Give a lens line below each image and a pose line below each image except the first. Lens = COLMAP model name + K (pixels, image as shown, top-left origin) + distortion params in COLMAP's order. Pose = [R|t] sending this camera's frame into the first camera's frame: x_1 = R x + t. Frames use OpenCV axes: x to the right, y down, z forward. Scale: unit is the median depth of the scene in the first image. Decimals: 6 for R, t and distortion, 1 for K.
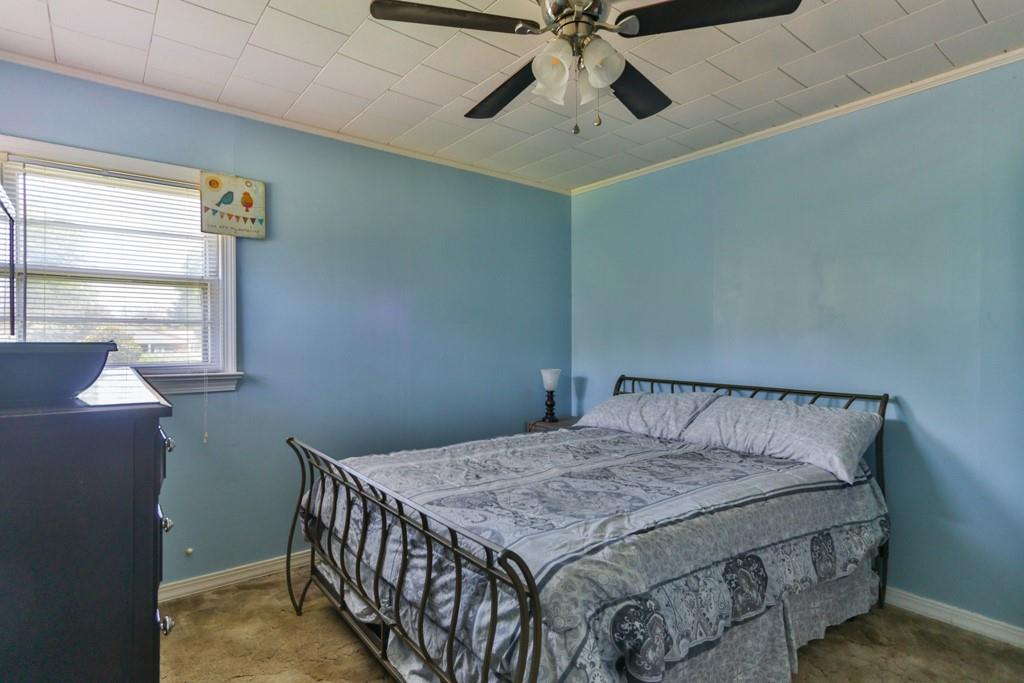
lens RADIAL K [[530.2, 0, 502.1], [0, 530.2, 345.1], [0, 0, 1]] dist [0.000043, 0.001035]
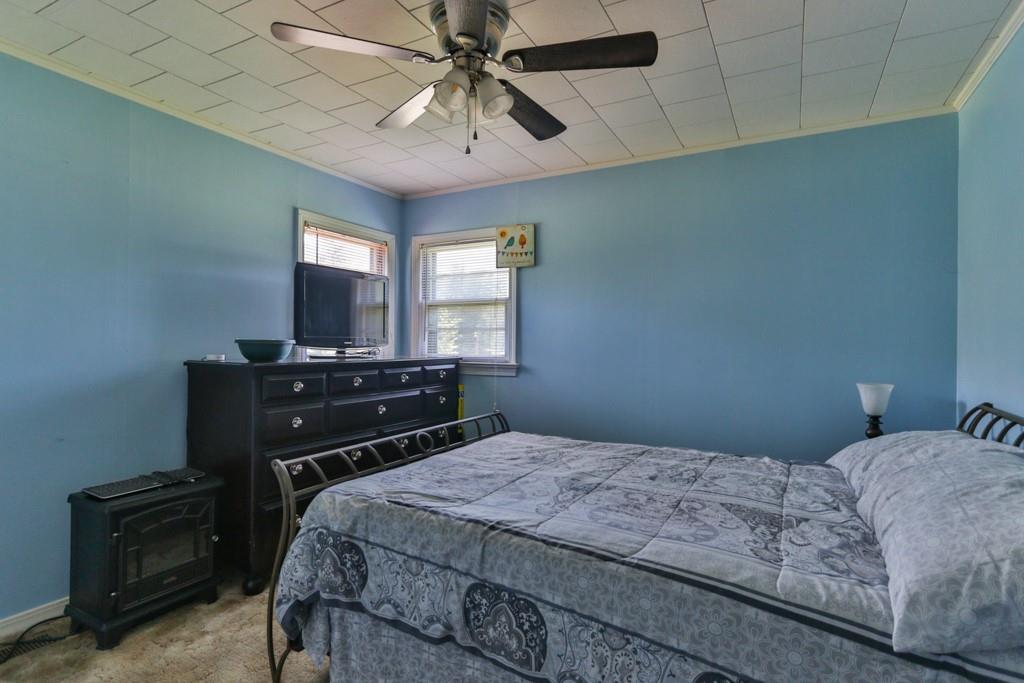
lens RADIAL K [[530.2, 0, 502.1], [0, 530.2, 345.1], [0, 0, 1]] dist [0.000043, 0.001035]
pose [[0.391327, 0.007821, -0.920219, 0.787544], [-0.013195, 0.999909, 0.002887, -0.001326], [0.920157, 0.011012, 0.391394, 0.415355]]
